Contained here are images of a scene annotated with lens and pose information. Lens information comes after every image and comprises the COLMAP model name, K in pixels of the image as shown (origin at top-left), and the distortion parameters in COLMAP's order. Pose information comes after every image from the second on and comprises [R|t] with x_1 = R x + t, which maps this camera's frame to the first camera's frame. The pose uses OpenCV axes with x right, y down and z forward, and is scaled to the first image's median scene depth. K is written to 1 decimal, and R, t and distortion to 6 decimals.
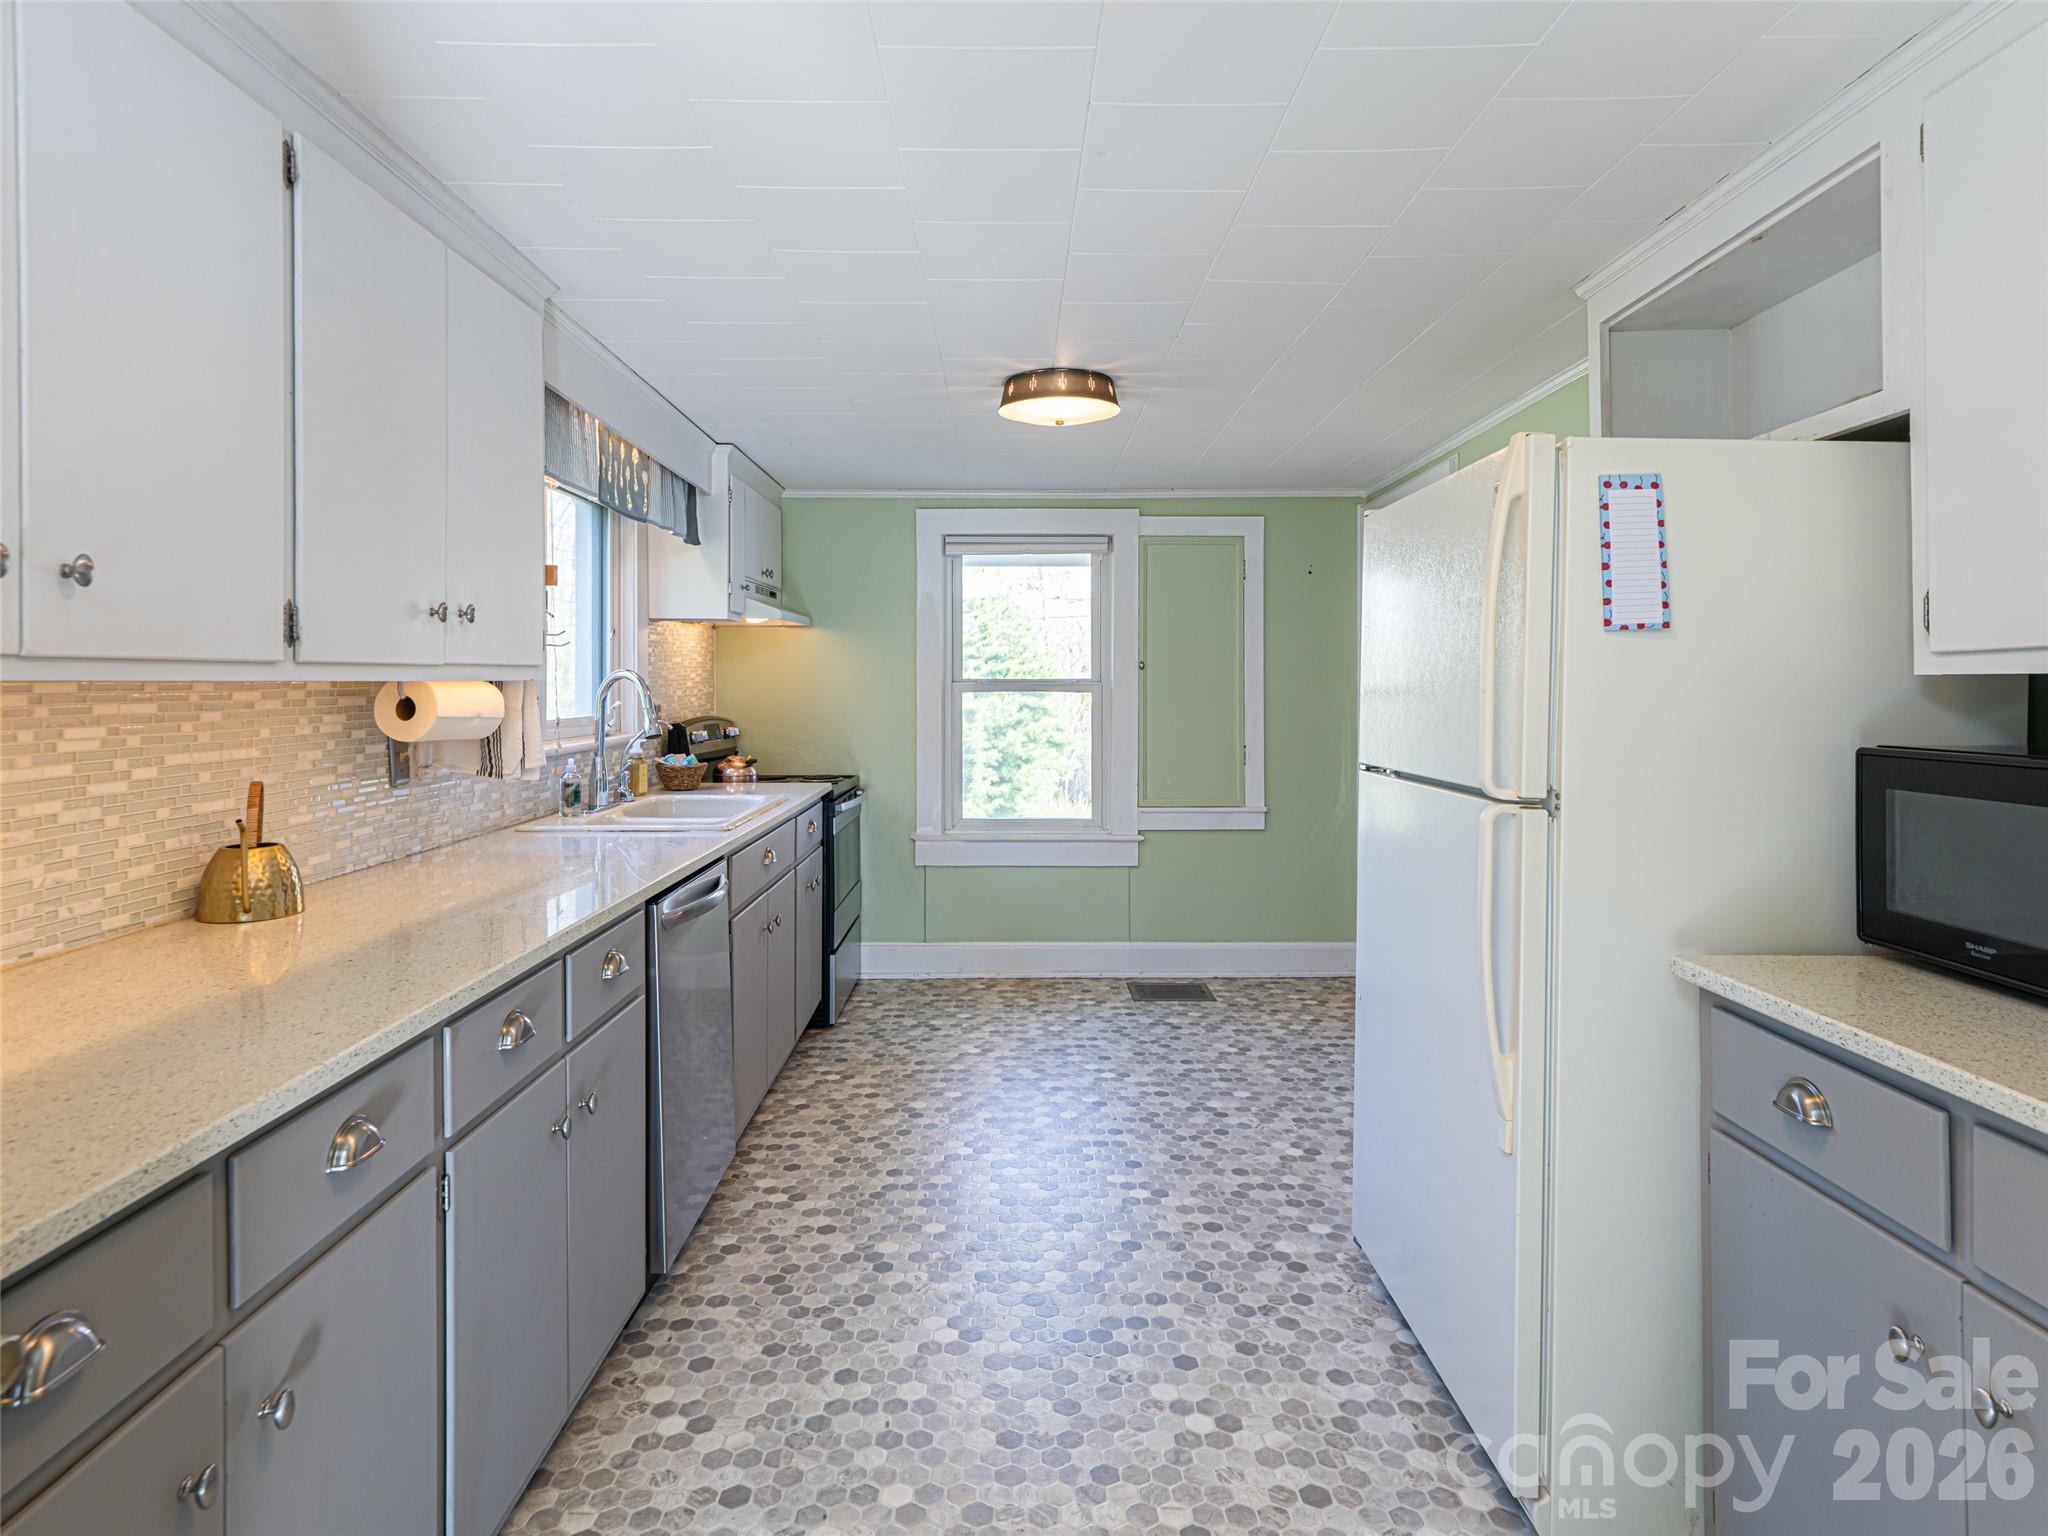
lens RADIAL K [[1142.9, 0, 1028.0], [0, 1142.9, 689.6], [0, 0, 1]] dist [0.004035, 0.000341]
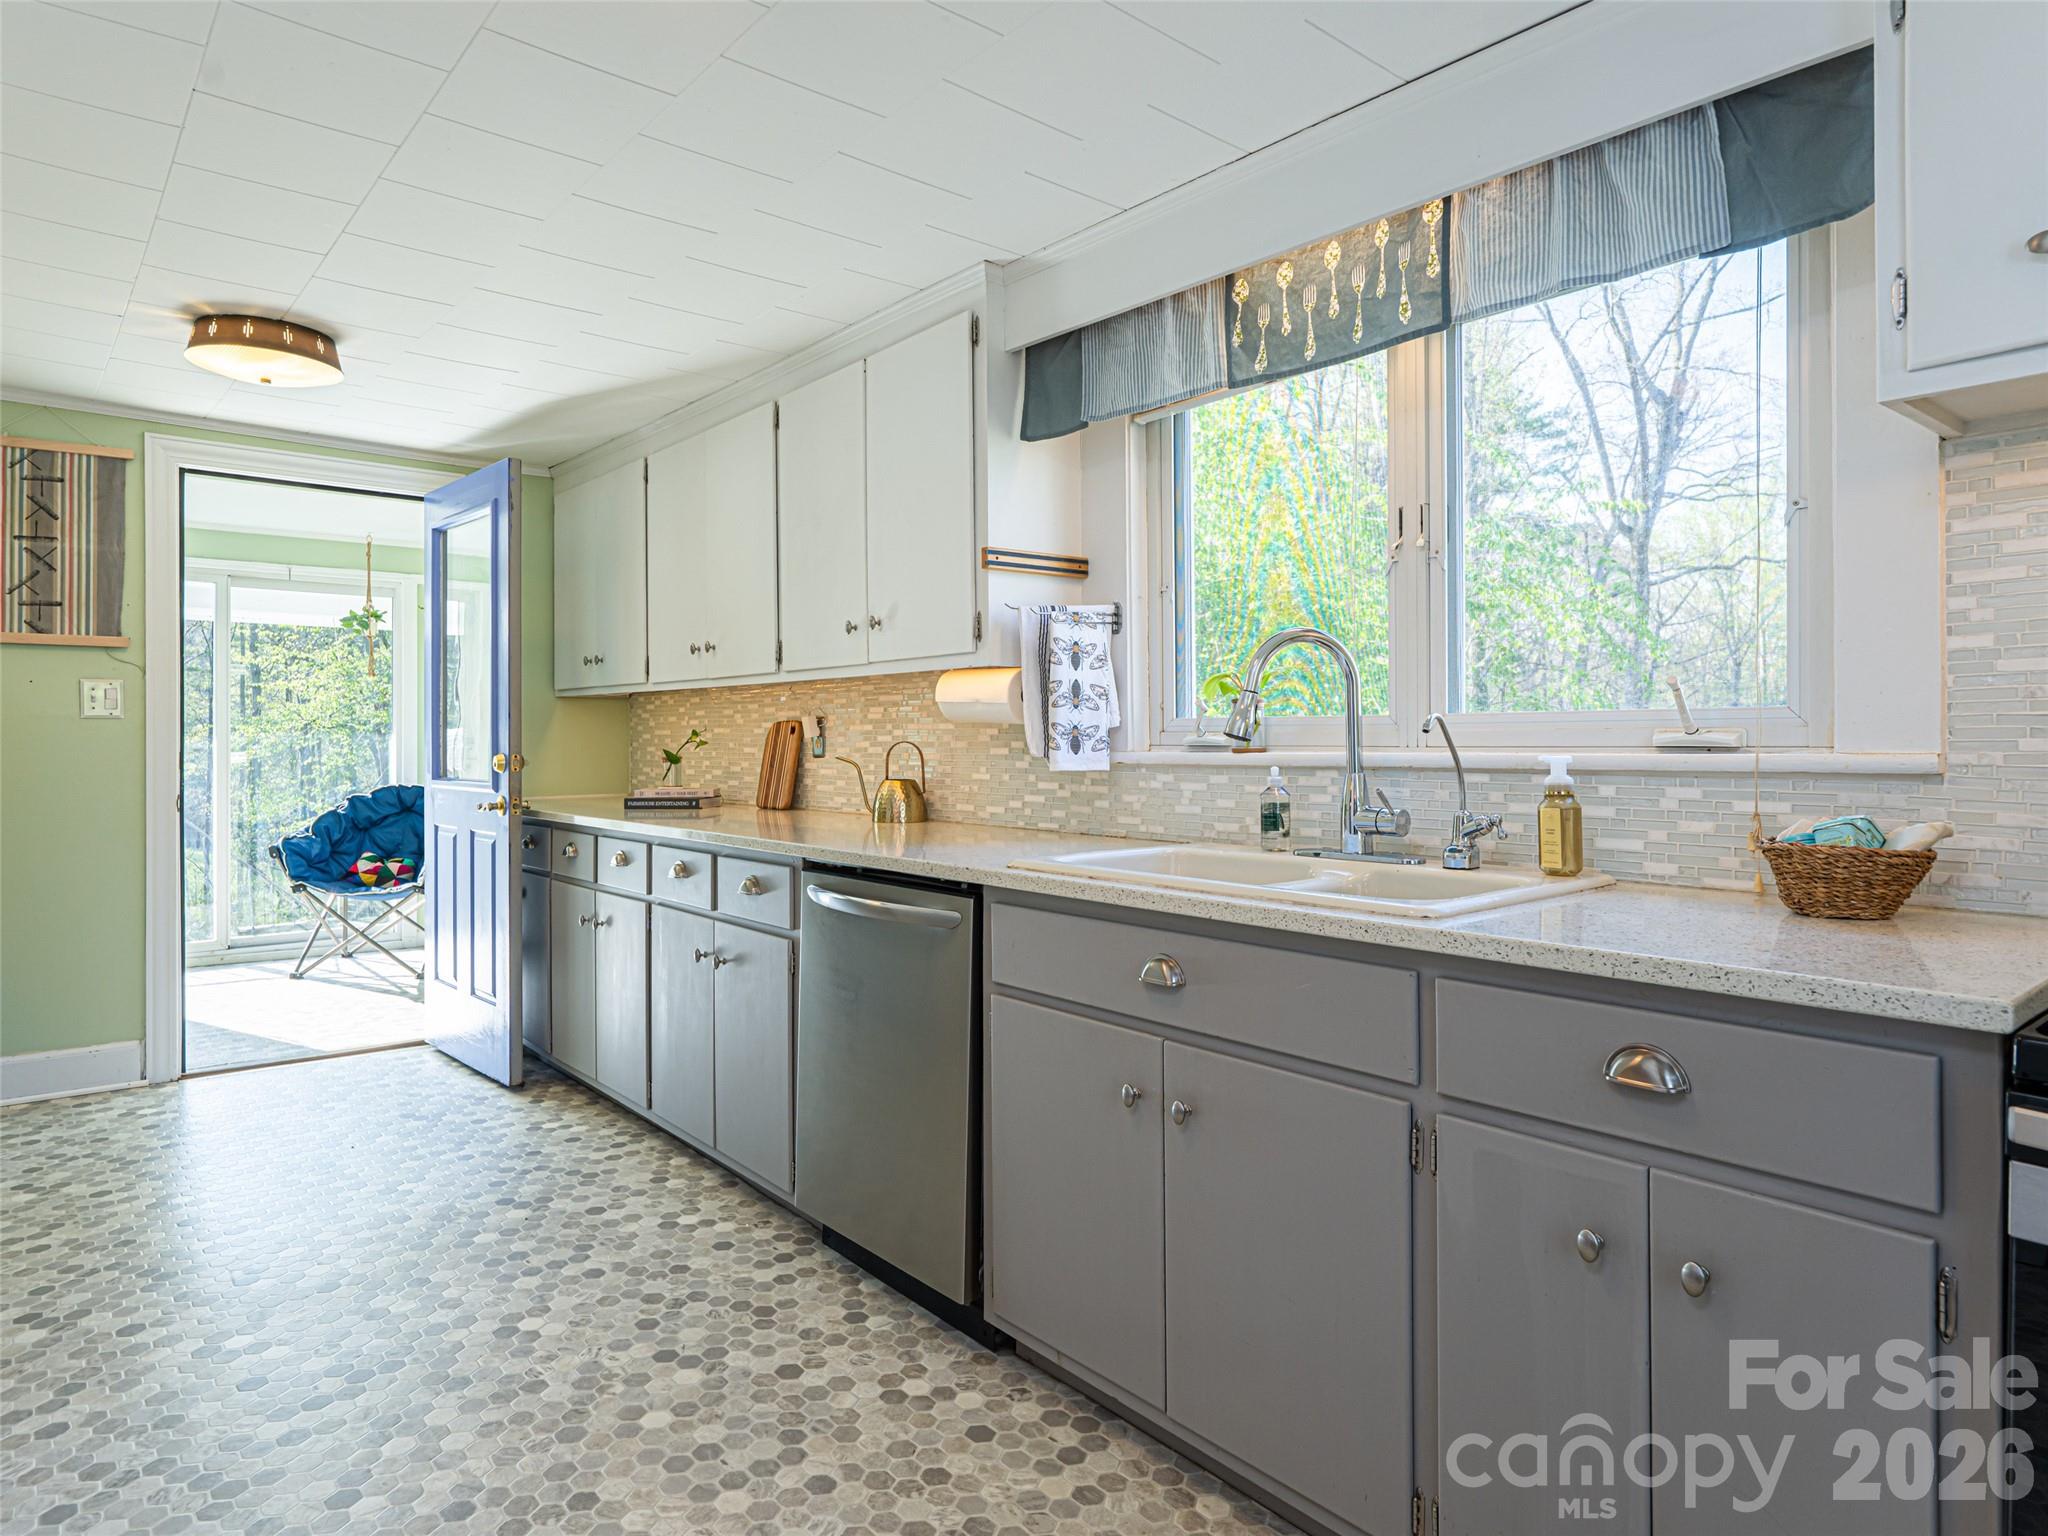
lens RADIAL K [[1215.8, 0, 979.2], [0, 1215.8, 743.9], [0, 0, 1]] dist [-0.003636, -0.000151]
pose [[-0.787979, 0.010136, -0.615619, 0.168268], [0.002418, 0.999908, 0.013369, 0.032811], [0.615697, 0.009046, -0.787931, 1.316888]]
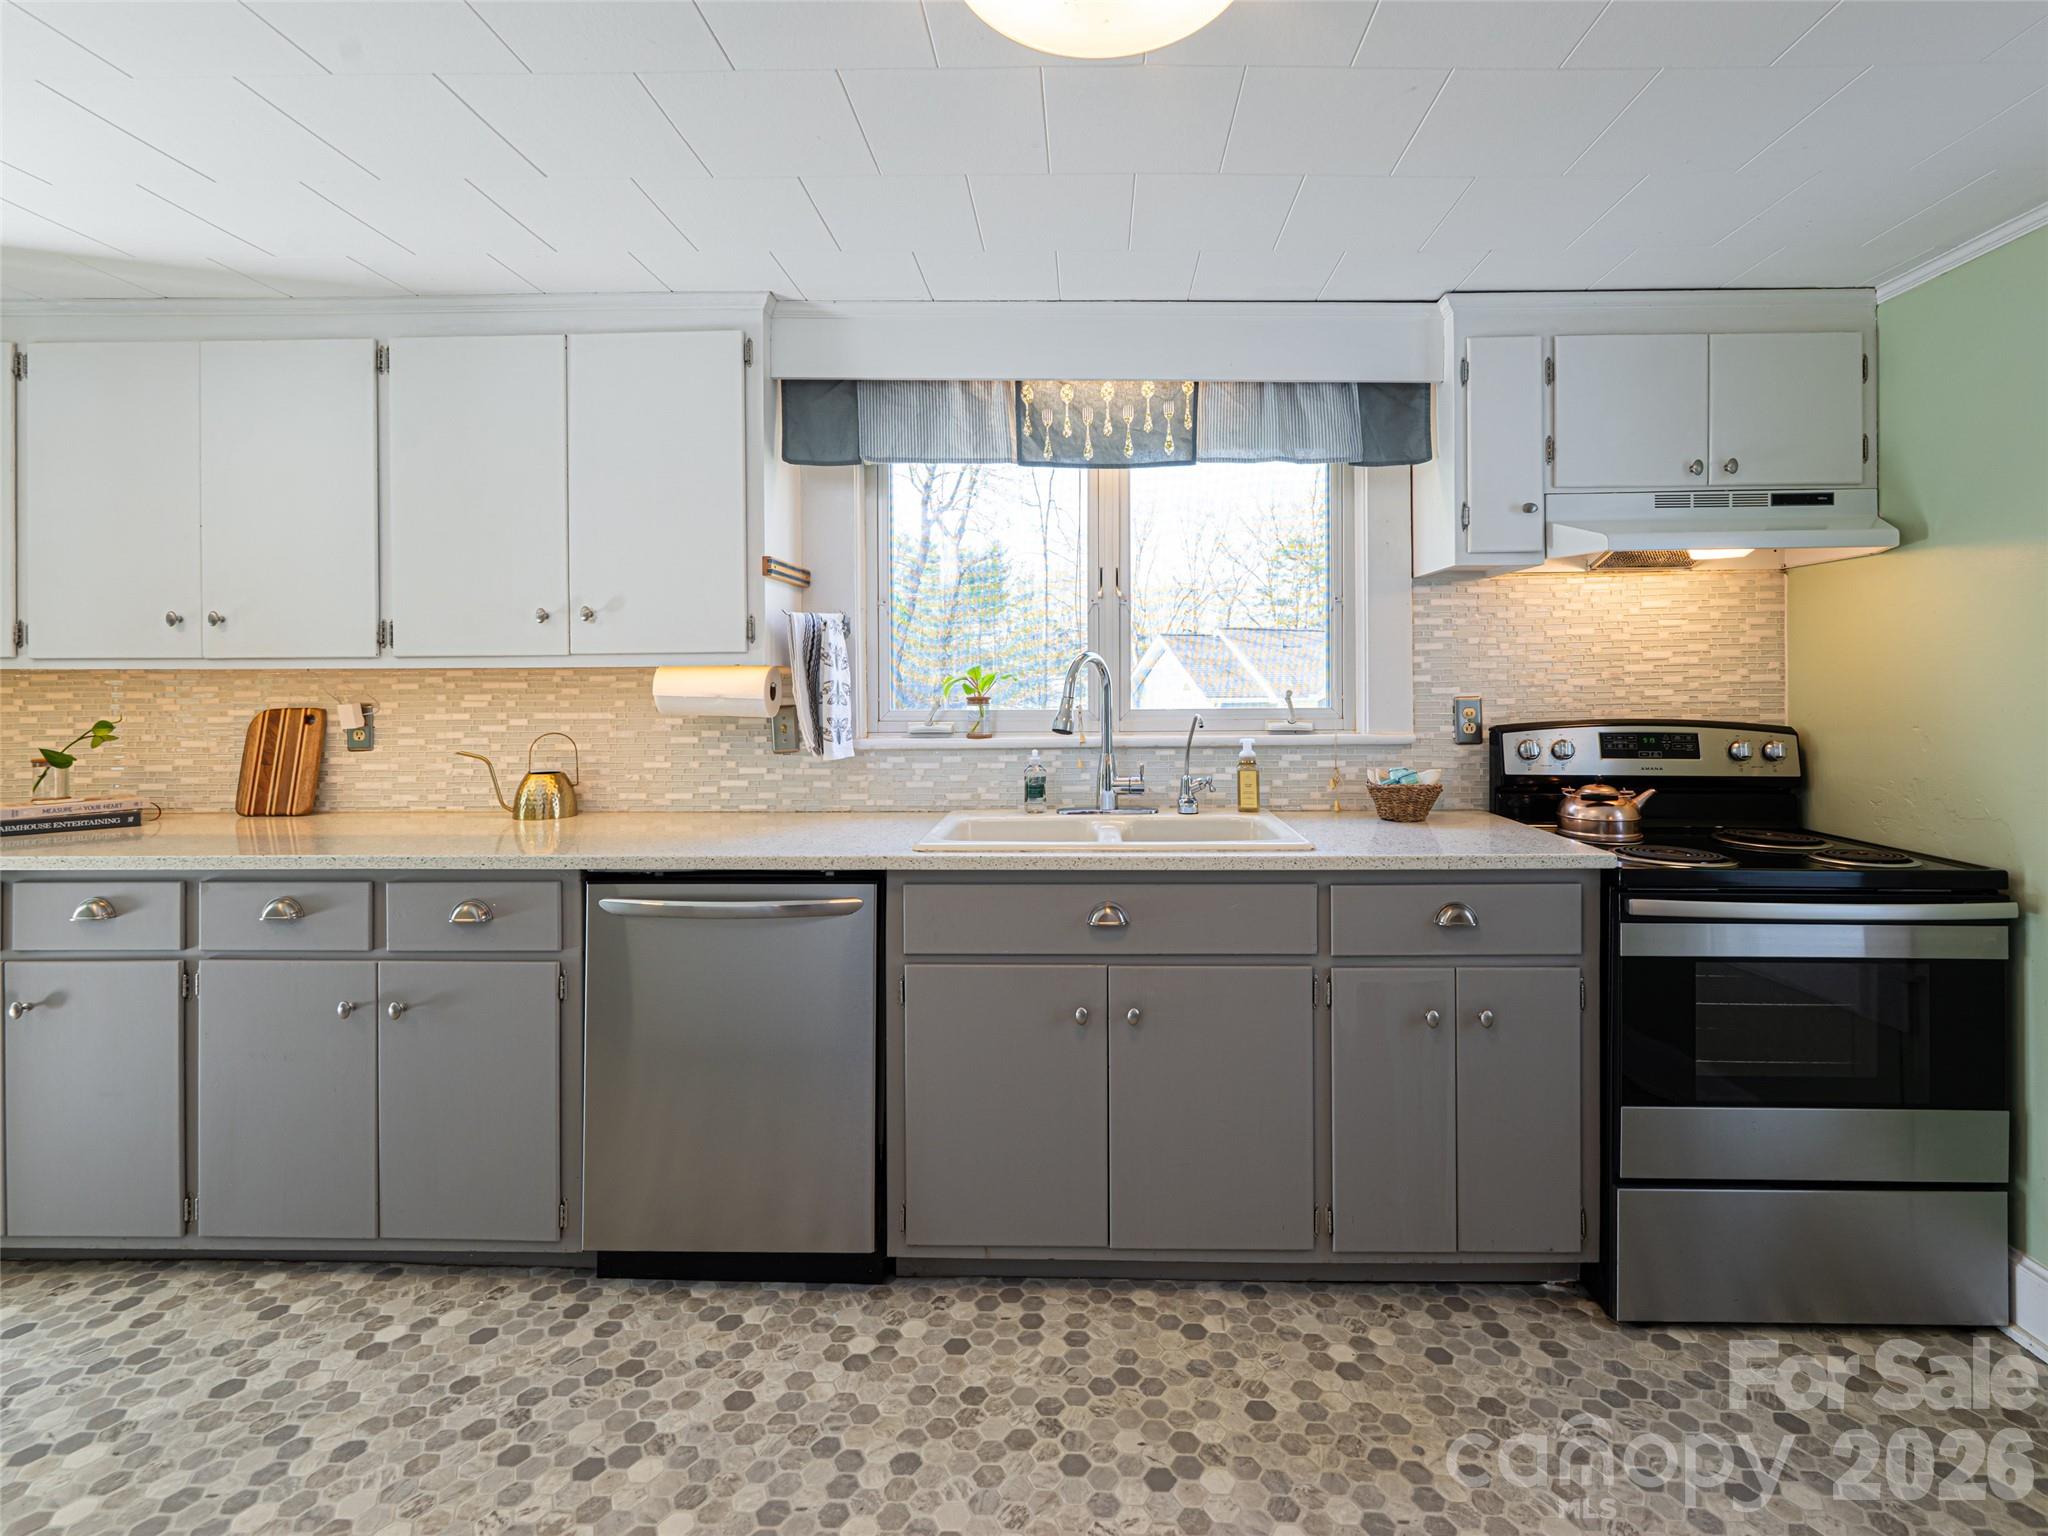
lens RADIAL K [[962.4, 0, 1075.8], [0, 962.4, 683.3], [0, 0, 1]] dist [-0.000742, 0.000183]
pose [[-0.031410, 0.005840, -0.999490, 0.337126], [-0.001625, 0.999981, 0.005894, 0.001727], [0.999505, 0.001810, -0.031400, 0.951211]]
